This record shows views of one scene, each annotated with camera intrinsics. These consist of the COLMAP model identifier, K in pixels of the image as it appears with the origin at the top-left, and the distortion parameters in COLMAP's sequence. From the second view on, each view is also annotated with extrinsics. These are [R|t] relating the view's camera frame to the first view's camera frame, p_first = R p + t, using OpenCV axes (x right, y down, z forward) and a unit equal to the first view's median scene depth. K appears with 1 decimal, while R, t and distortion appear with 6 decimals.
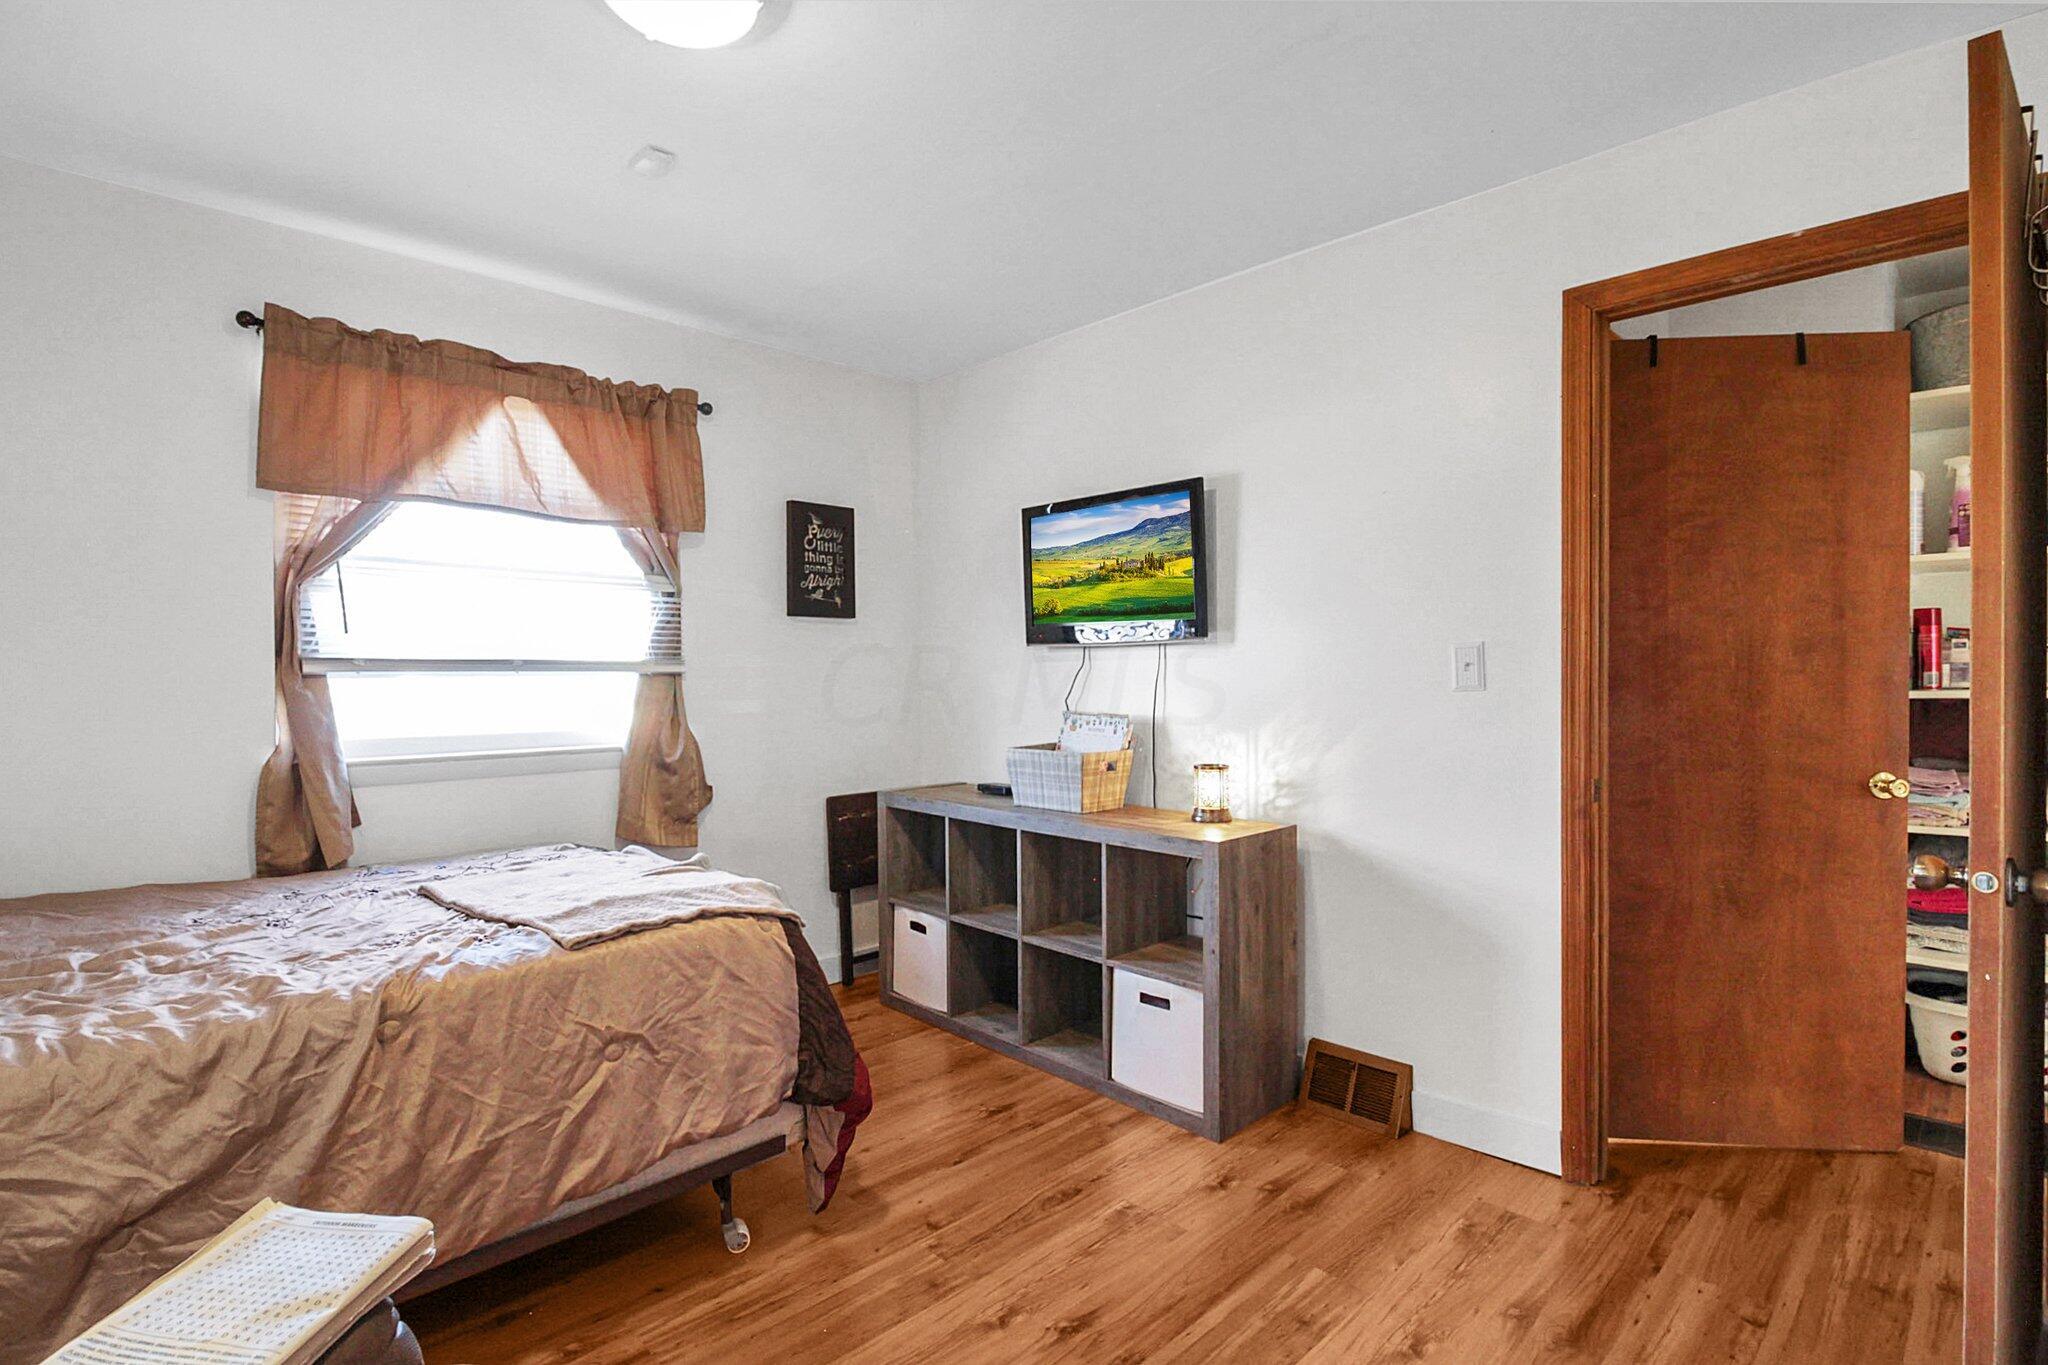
lens RADIAL K [[967.9, 0, 1017.3], [0, 967.9, 656.4], [0, 0, 1]] dist [-0.026744, -0.001022]
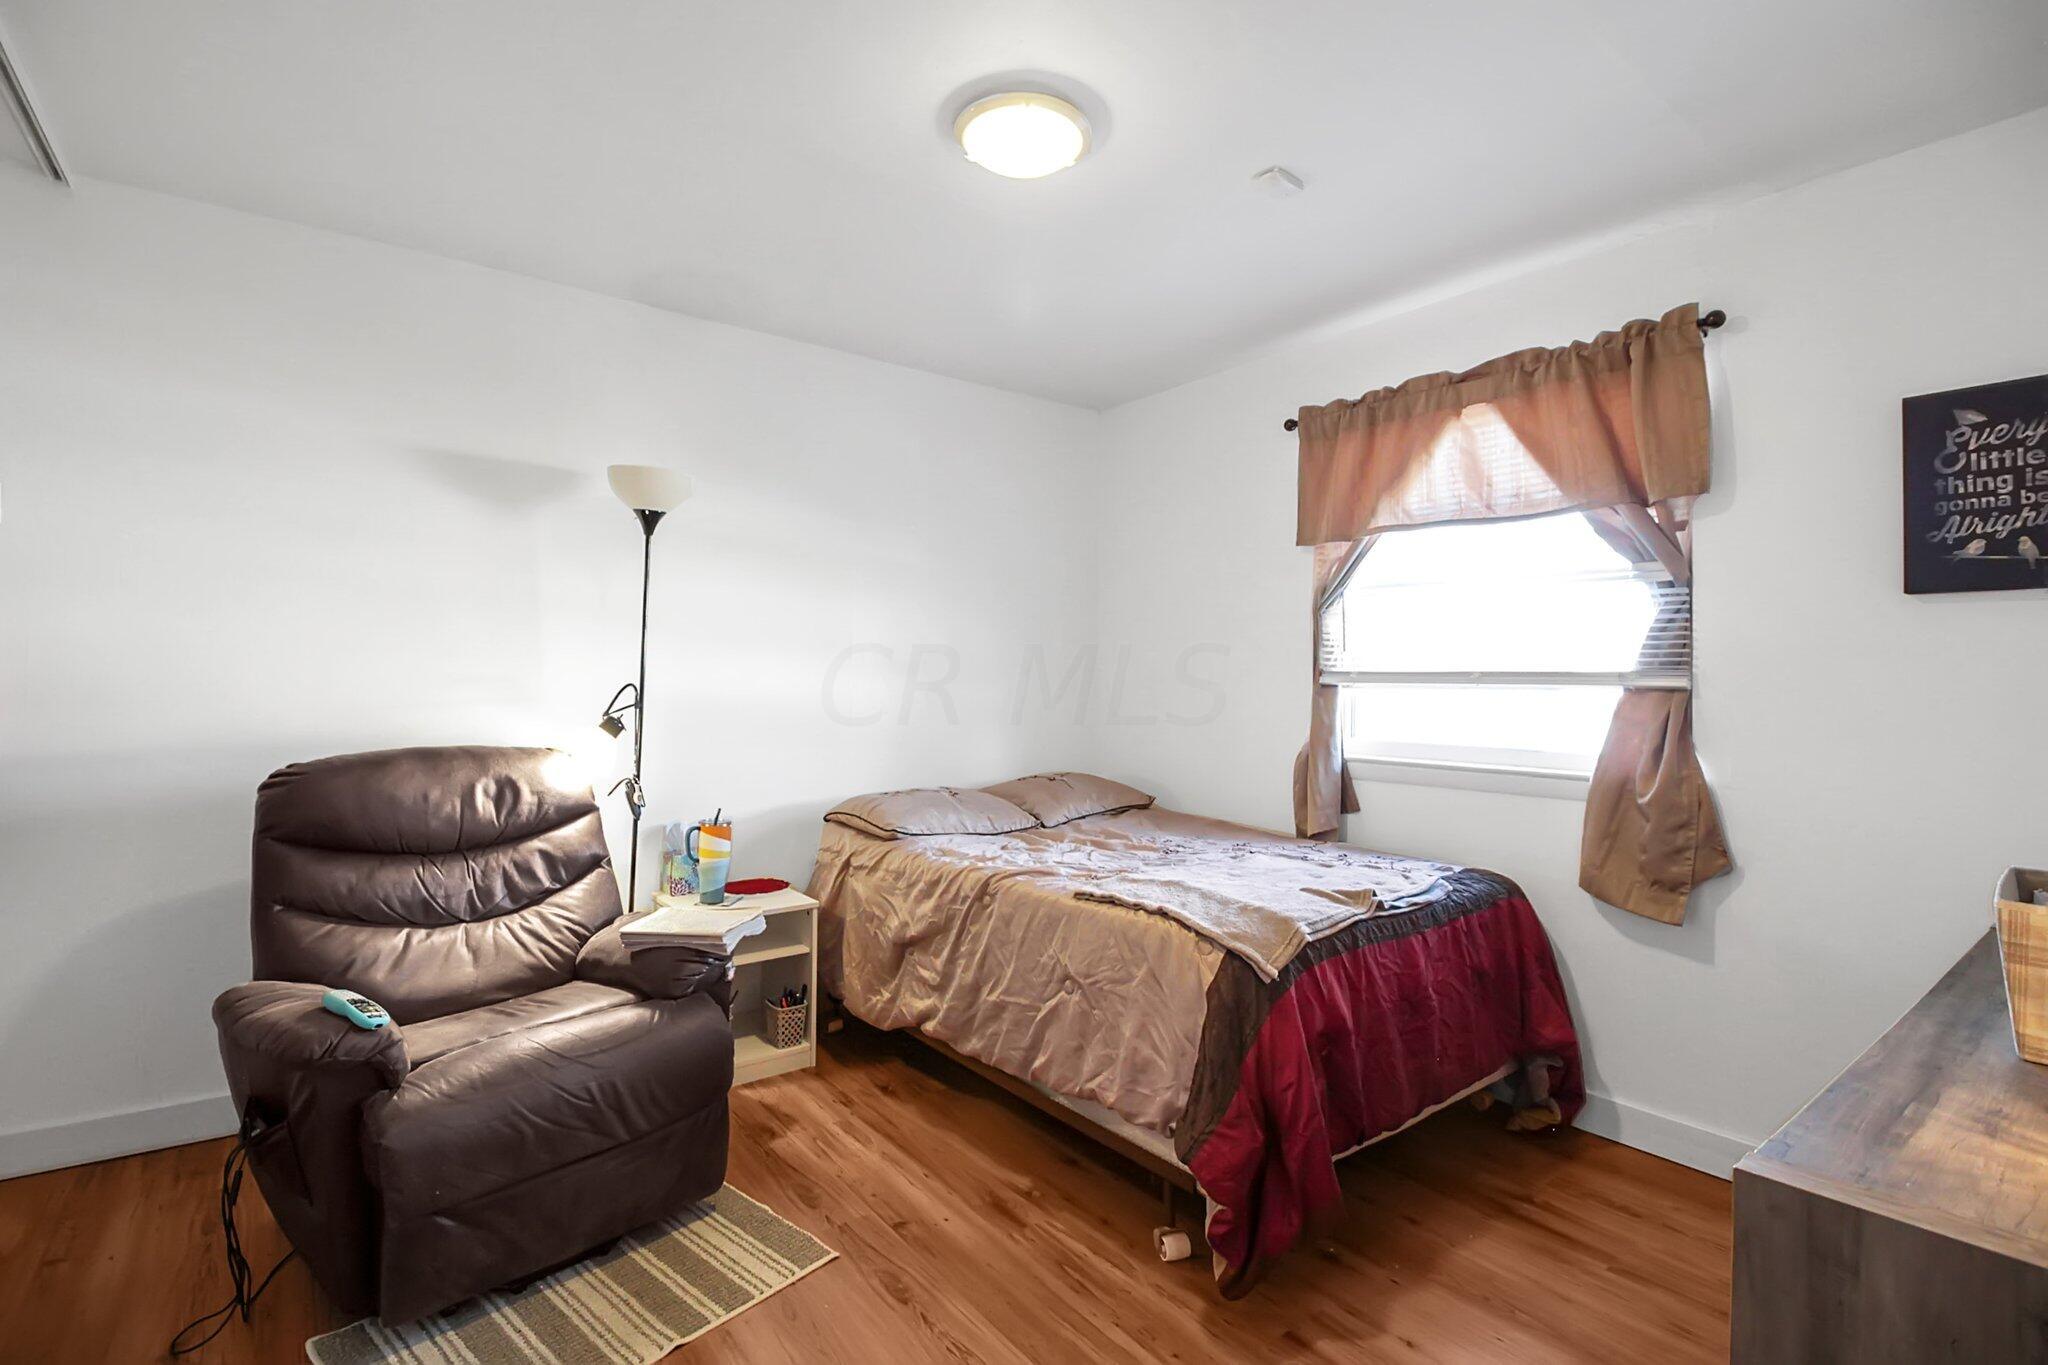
lens RADIAL K [[945.6, 0, 1019.5], [0, 945.6, 645.5], [0, 0, 1]] dist [-0.002996, -0.000652]
pose [[-0.124250, -0.032475, -0.991719, 0.528159], [0.007125, 0.999409, -0.033620, 0.006337], [0.992225, -0.011244, -0.123945, 0.704080]]
